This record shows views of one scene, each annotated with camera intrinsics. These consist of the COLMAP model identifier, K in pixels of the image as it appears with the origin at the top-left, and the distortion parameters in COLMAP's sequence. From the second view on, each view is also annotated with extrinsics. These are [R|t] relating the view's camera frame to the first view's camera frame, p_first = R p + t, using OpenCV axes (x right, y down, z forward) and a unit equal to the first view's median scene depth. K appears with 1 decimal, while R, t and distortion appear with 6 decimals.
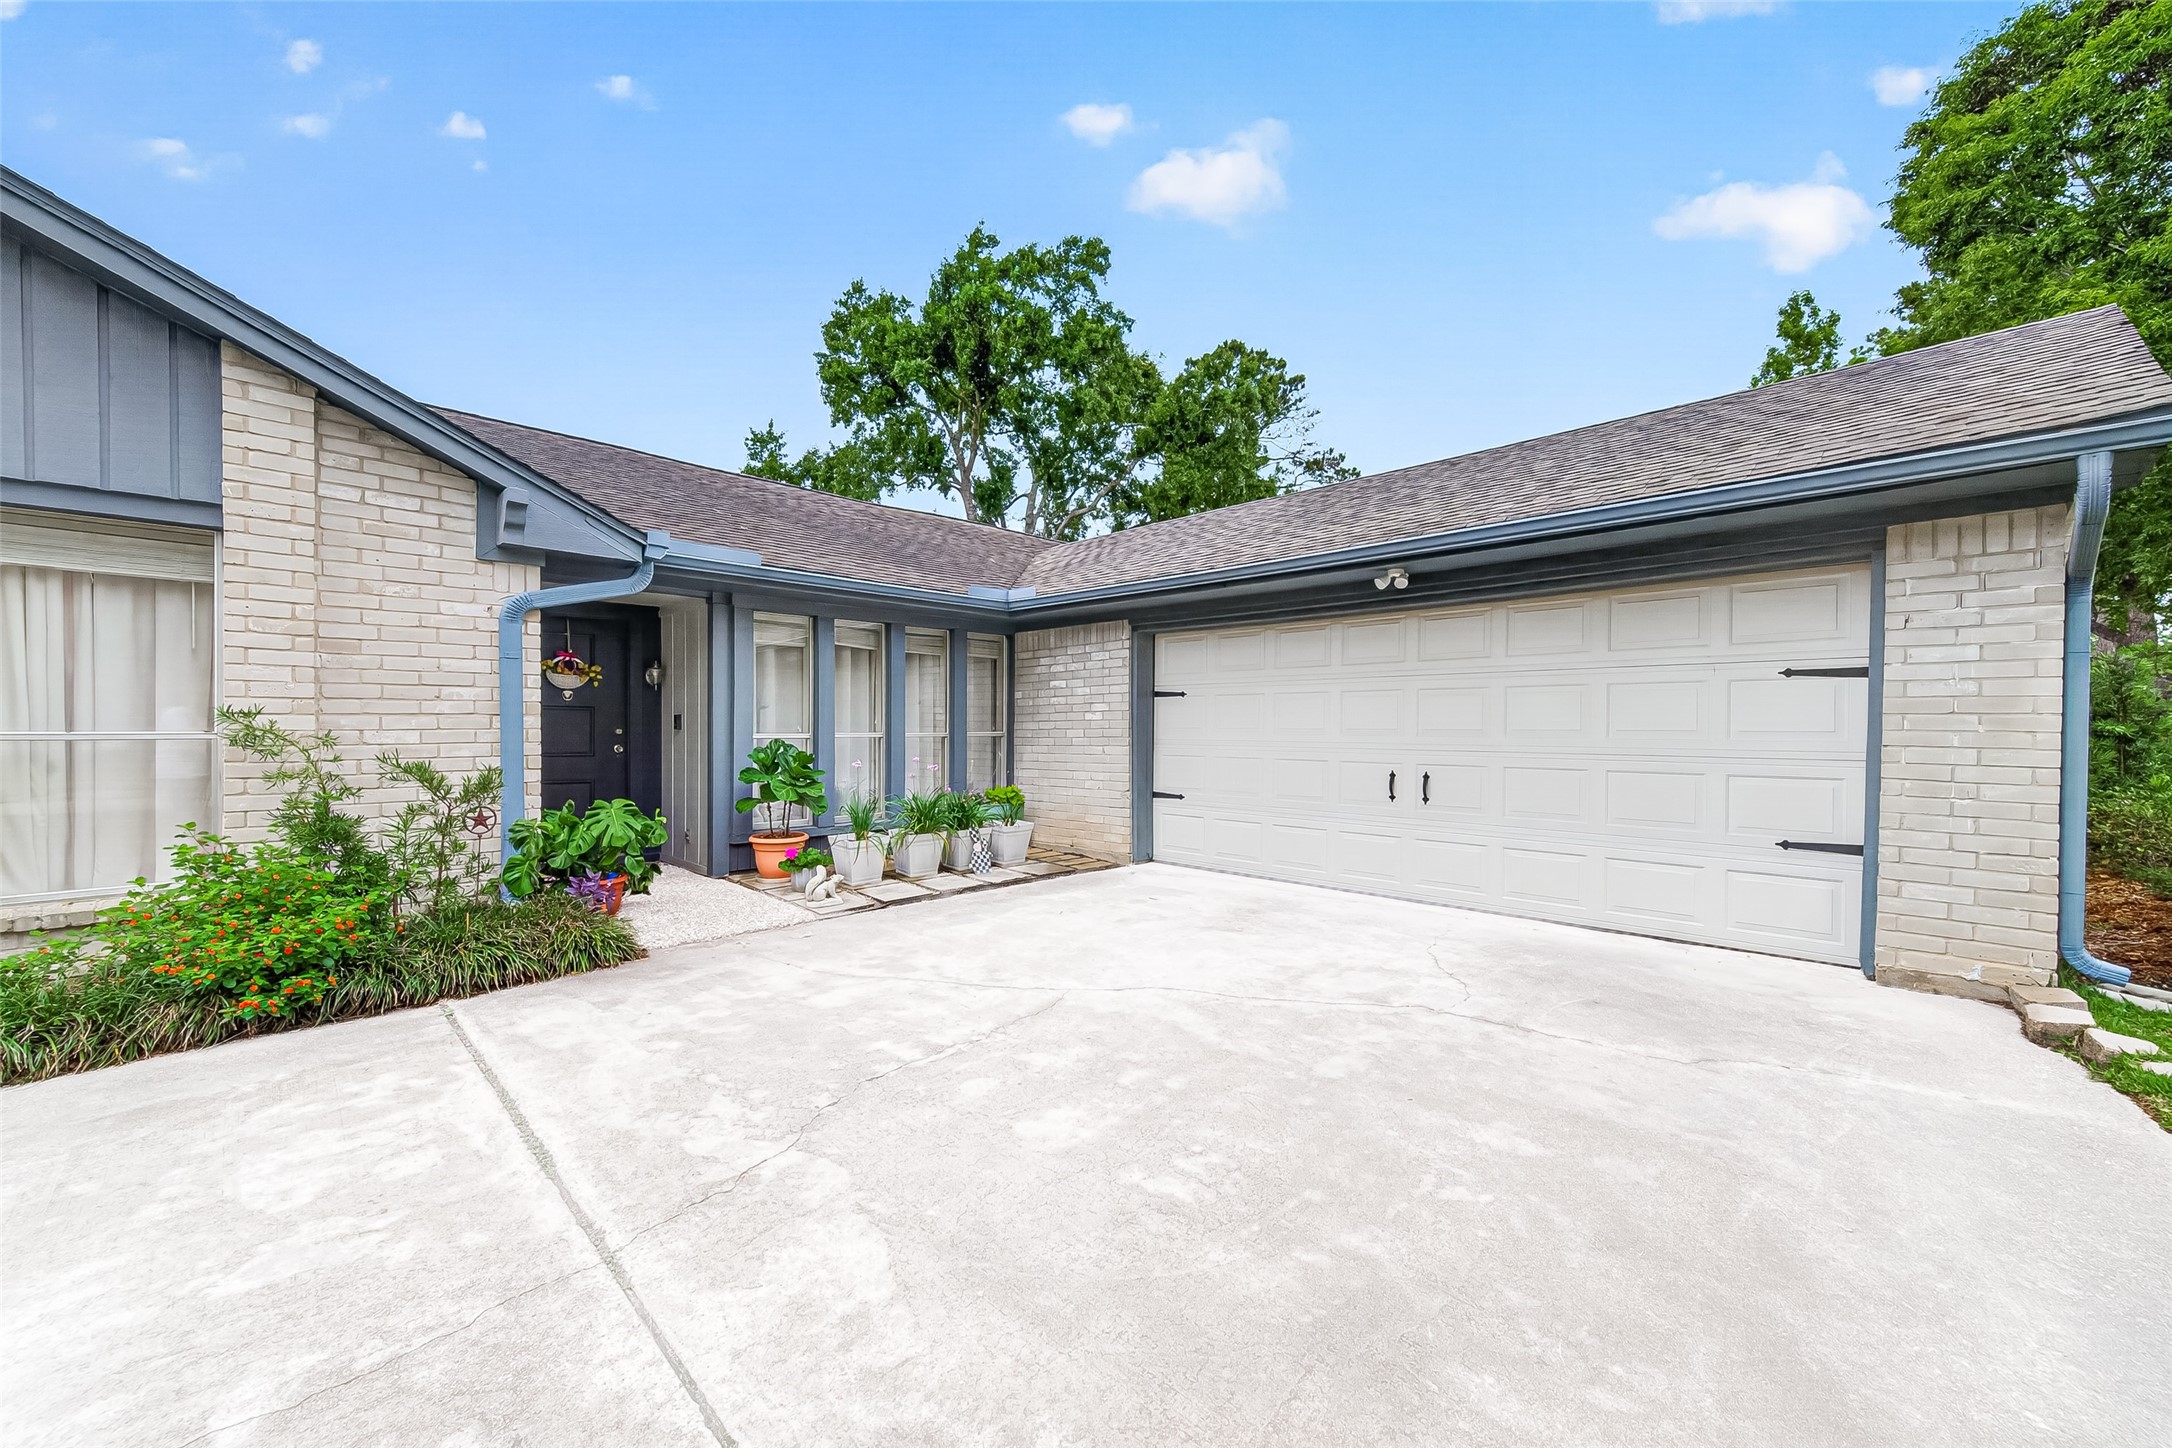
lens RADIAL K [[847.5, 0, 1086.0], [0, 847.5, 732.5], [0, 0, 1]] dist [0.007305, -0.000136]
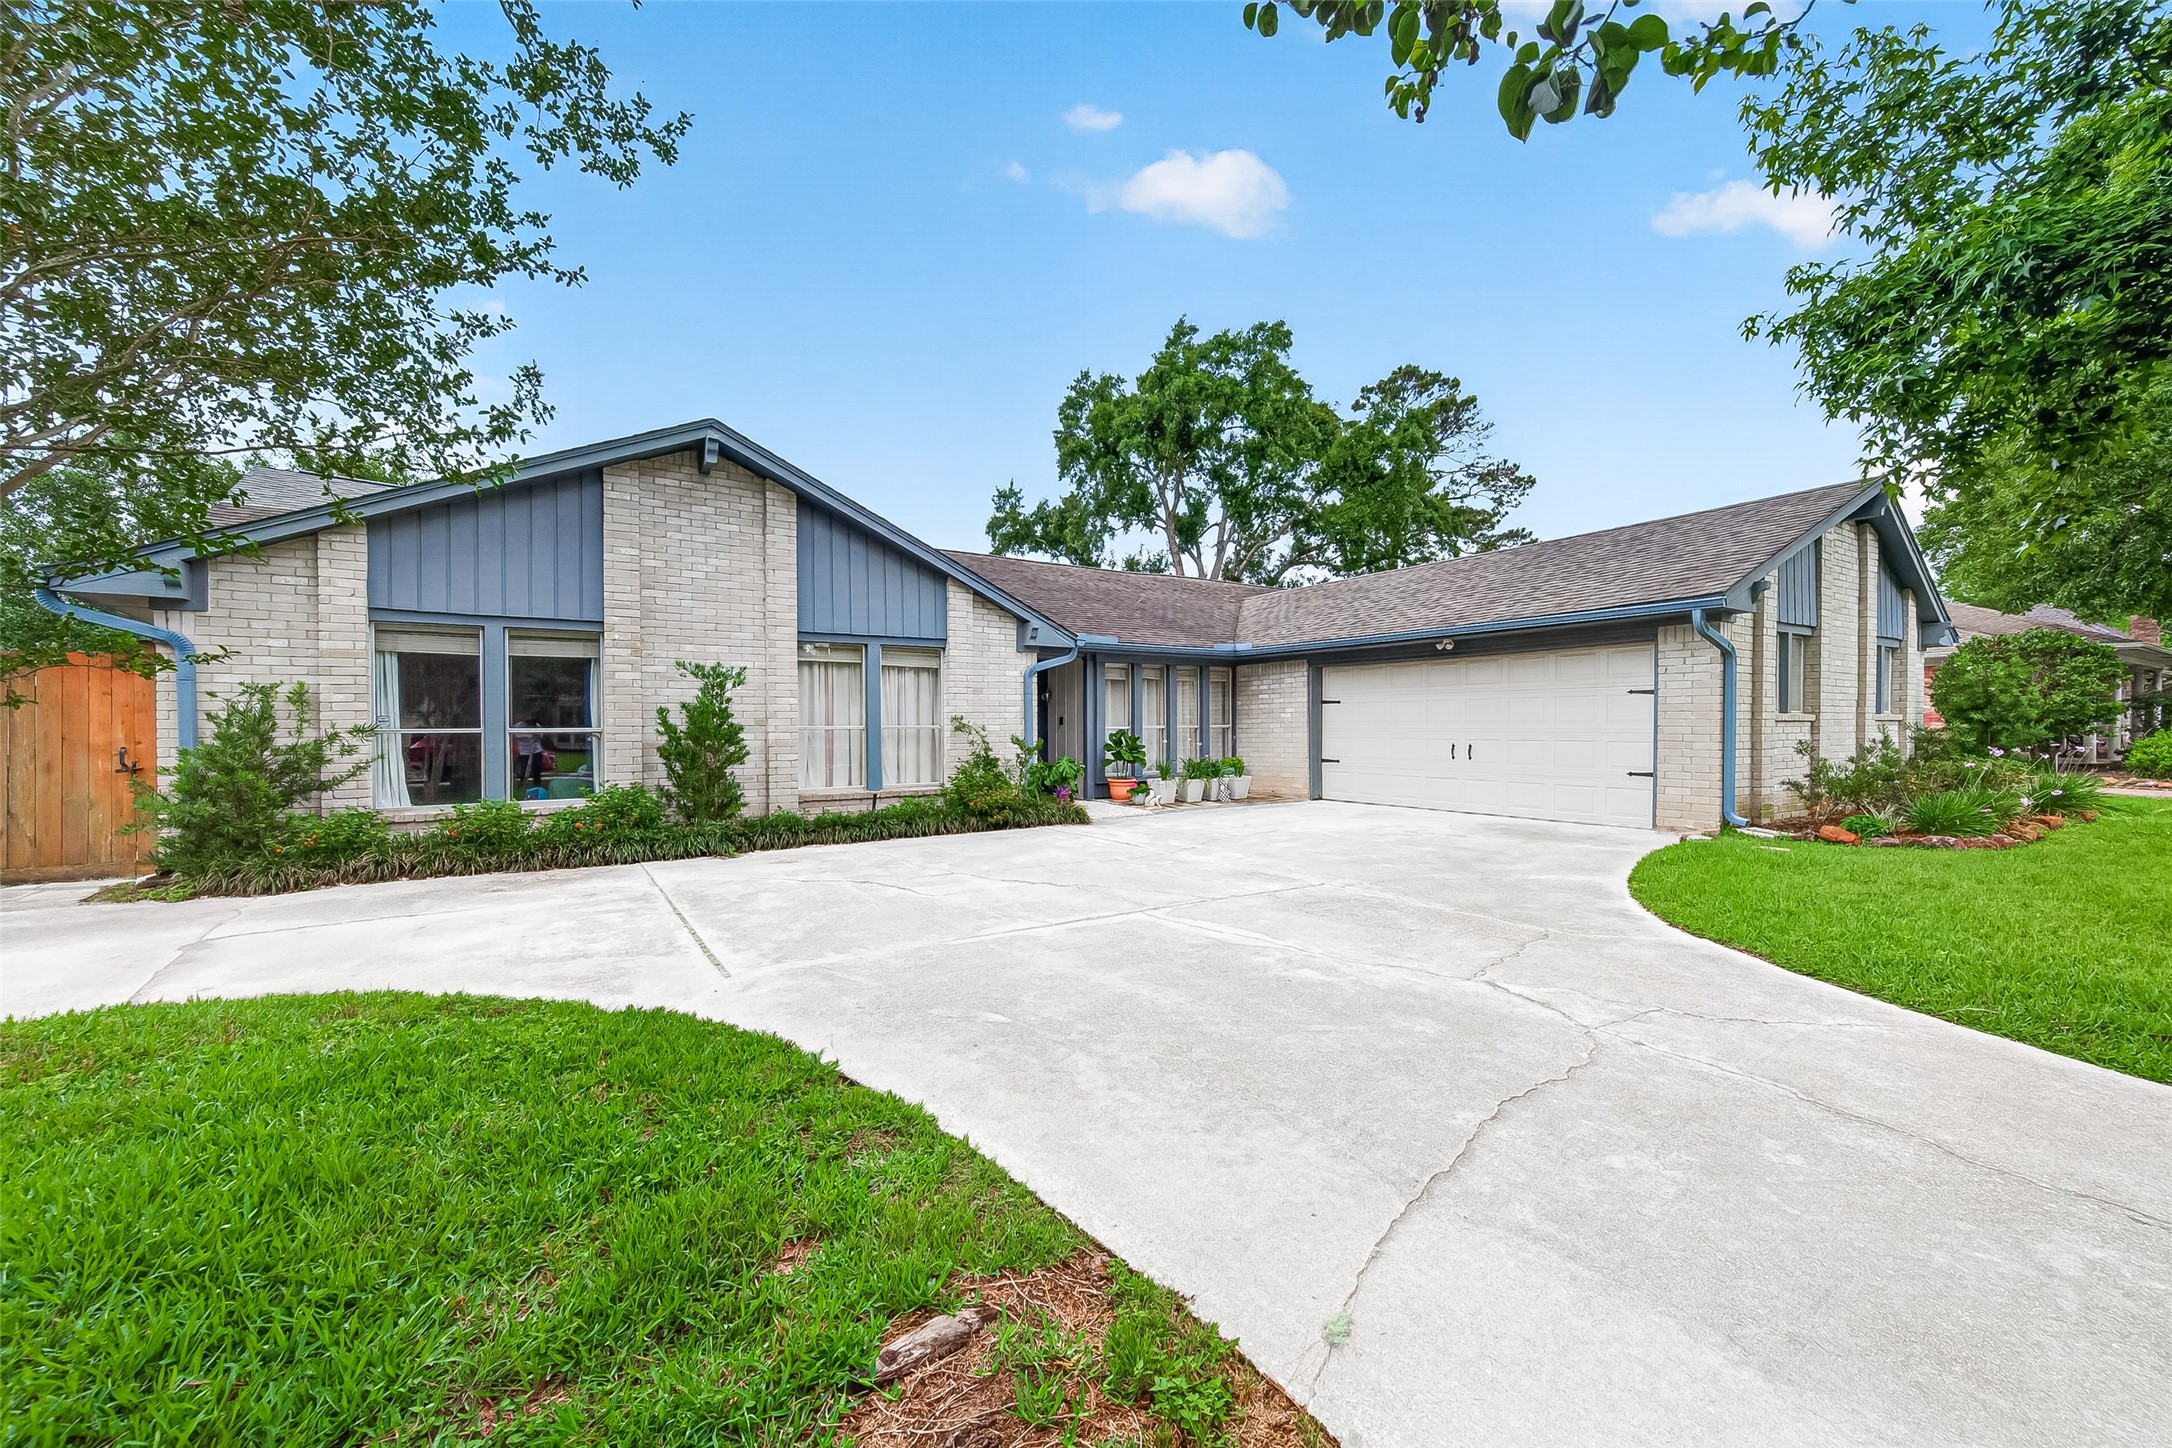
lens RADIAL K [[847.5, 0, 1086.0], [0, 847.5, 732.5], [0, 0, 1]] dist [0.007305, -0.000136]
pose [[0.978256, -0.005544, -0.207328, -0.010296], [0.006152, 0.999978, 0.002289, 0.002776], [0.207311, -0.003515, 0.978269, -0.251489]]
